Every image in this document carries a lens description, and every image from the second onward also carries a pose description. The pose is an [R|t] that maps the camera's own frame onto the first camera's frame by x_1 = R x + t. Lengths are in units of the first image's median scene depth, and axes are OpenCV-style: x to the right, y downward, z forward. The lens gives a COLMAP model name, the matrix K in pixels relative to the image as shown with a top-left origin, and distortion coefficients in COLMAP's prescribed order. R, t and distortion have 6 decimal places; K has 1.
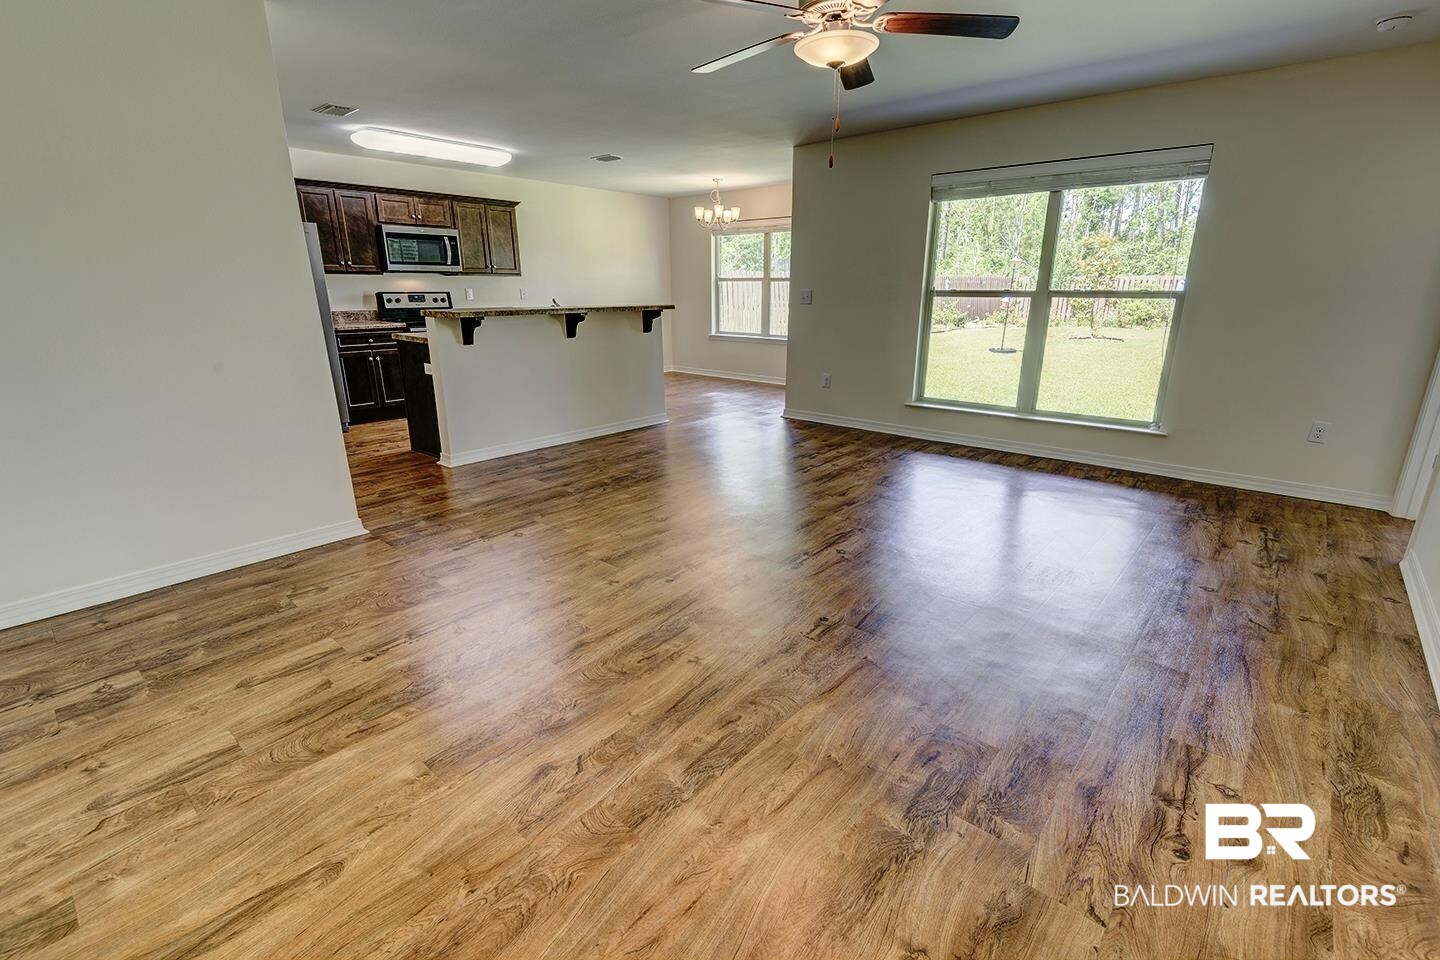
lens RADIAL K [[650.8, 0, 724.6], [0, 650.8, 476.6], [0, 0, 1]] dist [0.036216, -0.021015]
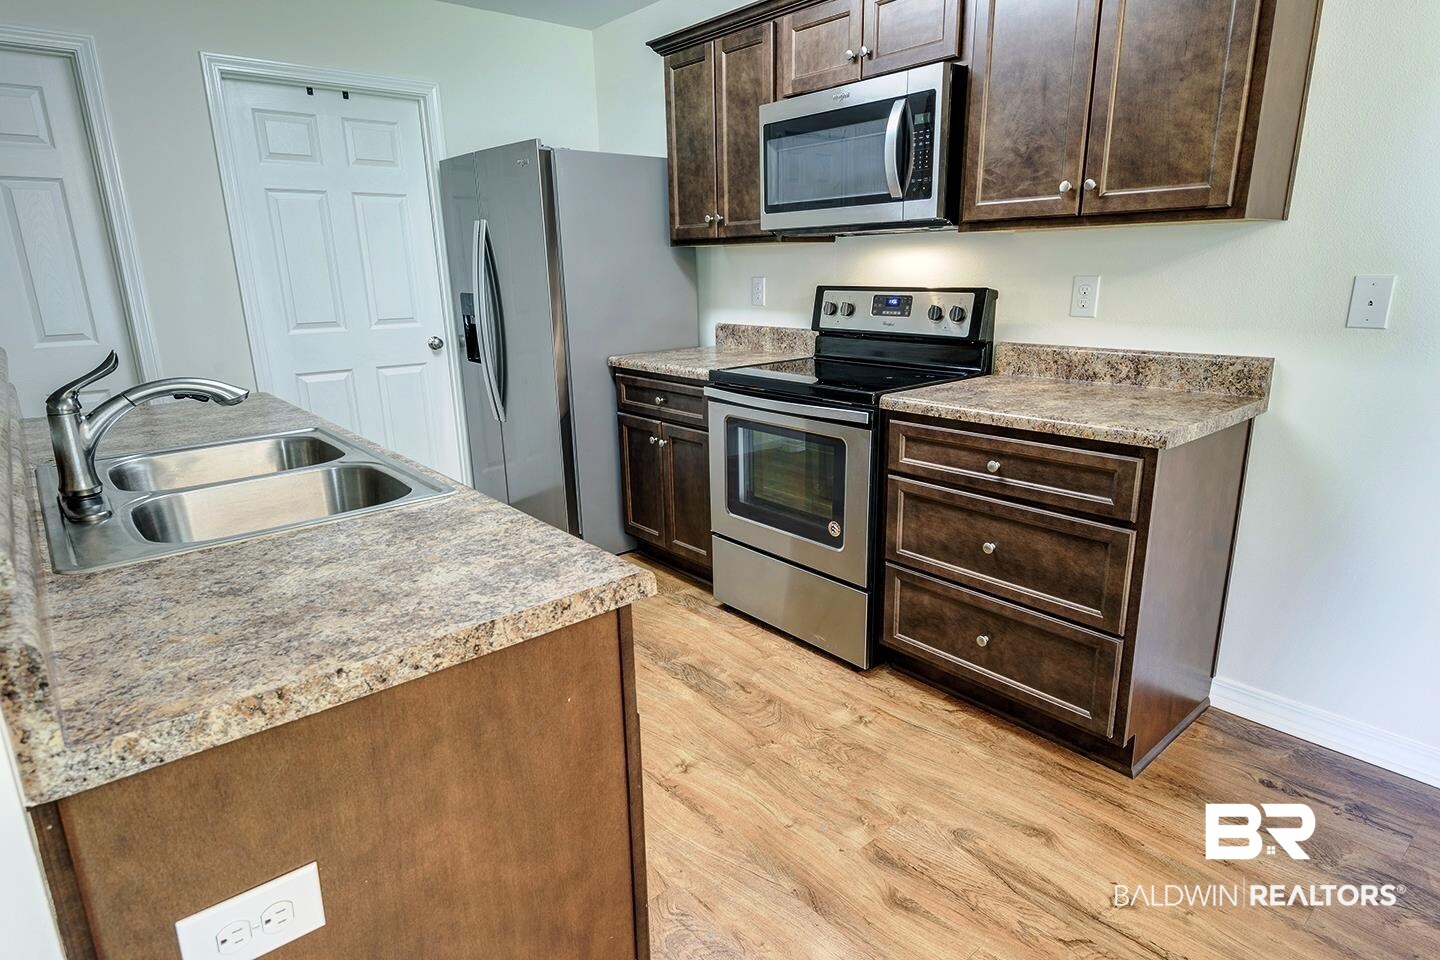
lens RADIAL K [[799.5, 0, 720.0], [0, 799.5, 480.0], [0, 0, 1]] dist [0.001667, -0.000579]
pose [[-0.153517, 0.266303, -0.951586, -0.037824], [-0.258681, 0.918587, 0.298800, -0.296640], [0.953686, 0.292028, -0.072131, 0.996476]]
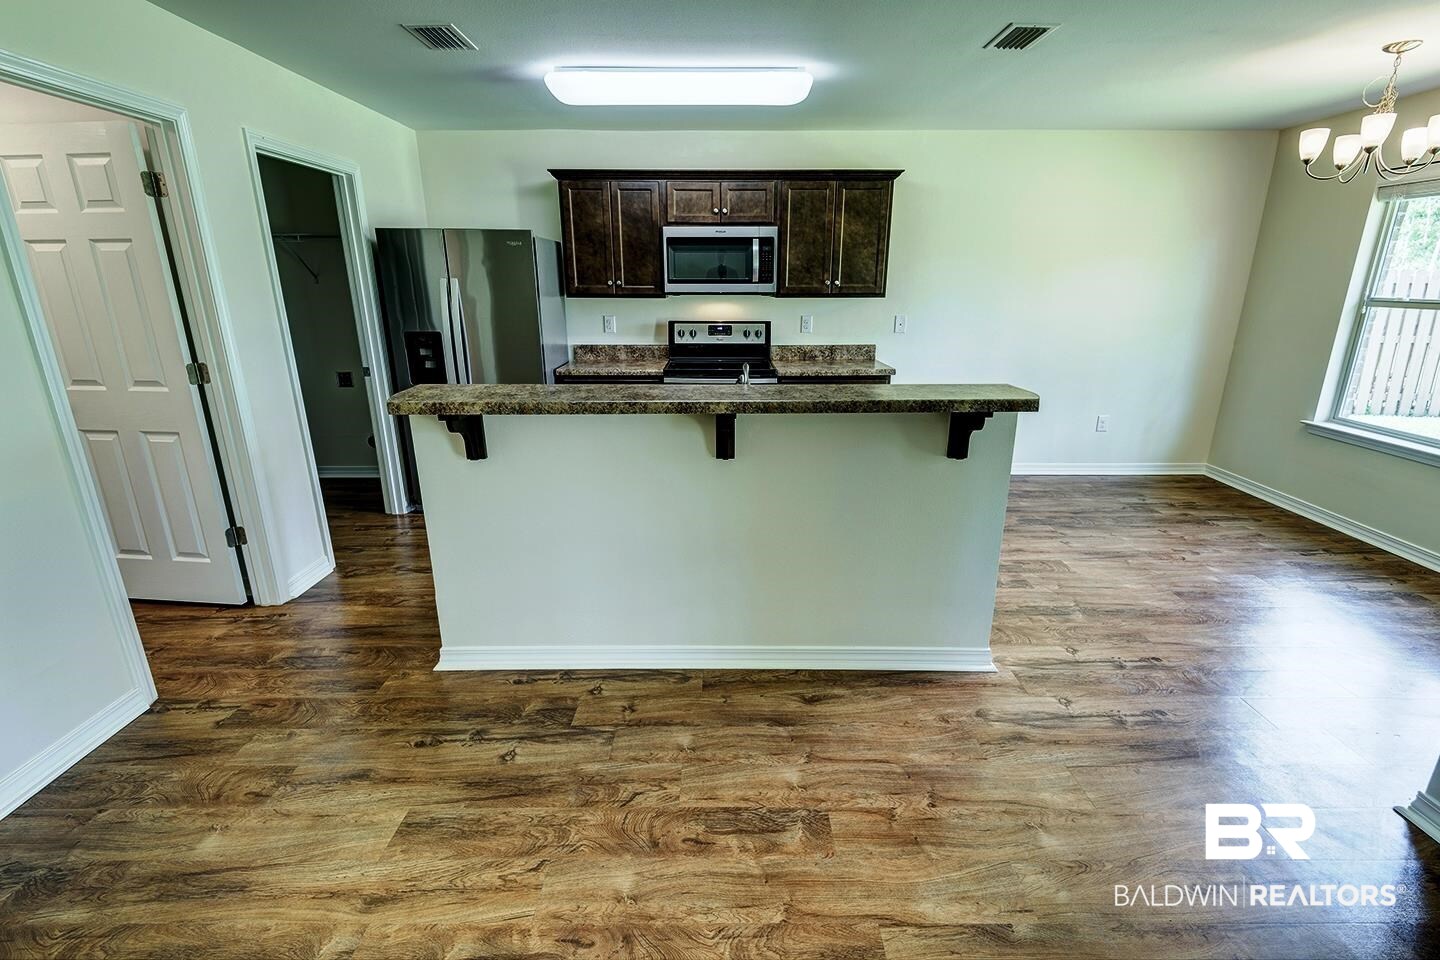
lens RADIAL K [[650.8, 0, 724.6], [0, 650.8, 476.6], [0, 0, 1]] dist [0.036216, -0.021015]
pose [[0.657242, 0.217802, -0.721523, 0.067650], [-0.215524, 0.971670, 0.096990, -0.194032], [0.722207, 0.091760, 0.685563, 0.558785]]
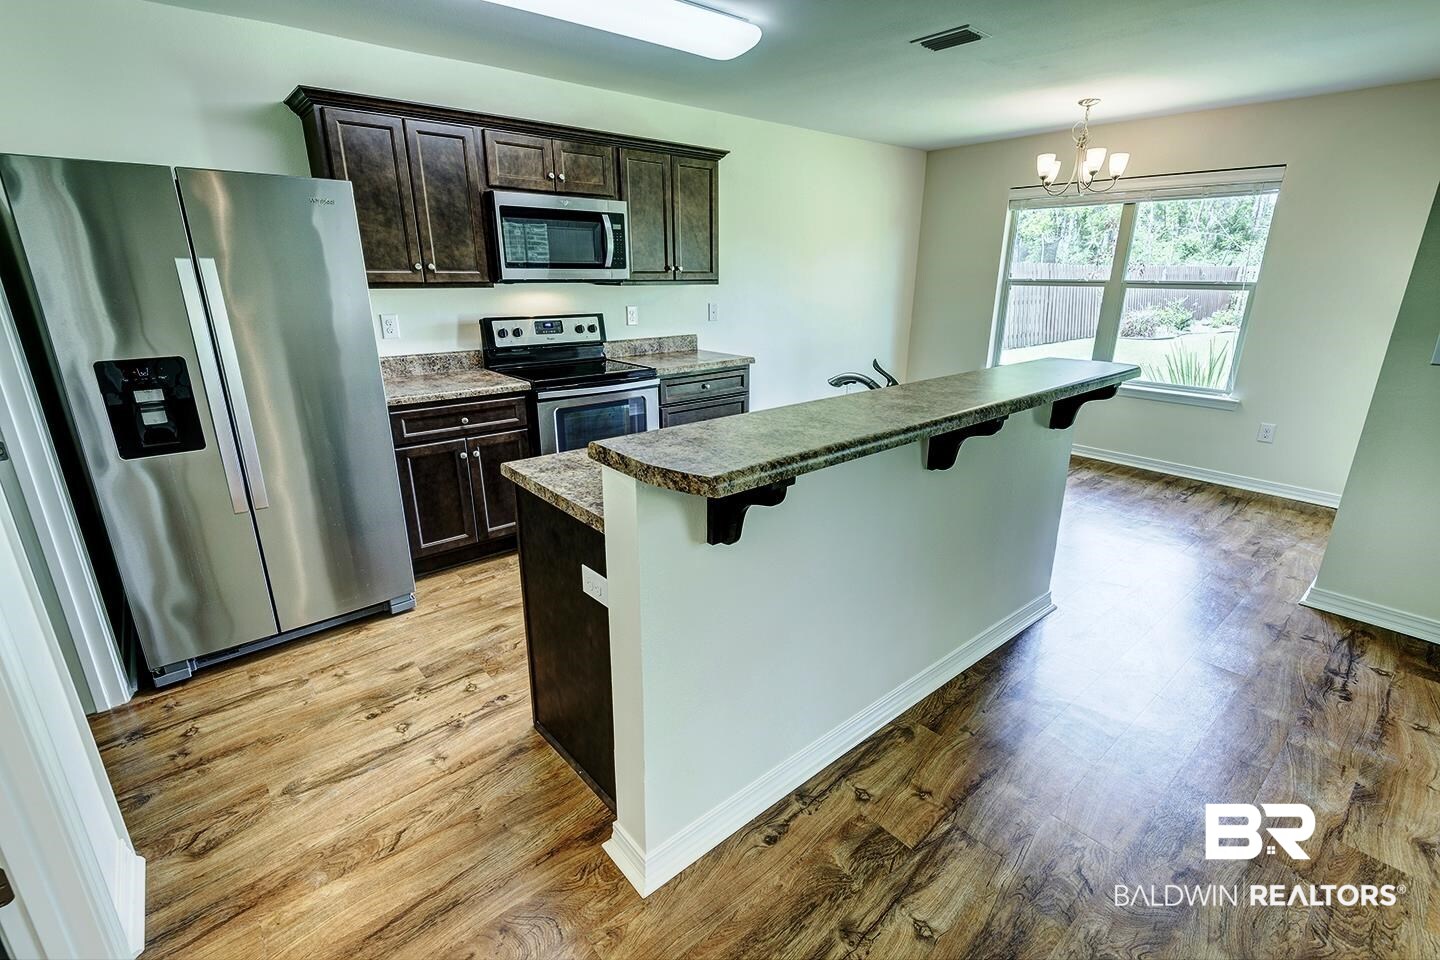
lens RADIAL K [[650.8, 0, 724.6], [0, 650.8, 476.6], [0, 0, 1]] dist [0.036216, -0.021015]
pose [[0.988585, 0.047797, -0.142880, -0.241711], [-0.044962, 0.998724, 0.023004, -0.168214], [0.143798, -0.016317, 0.989473, 0.481270]]
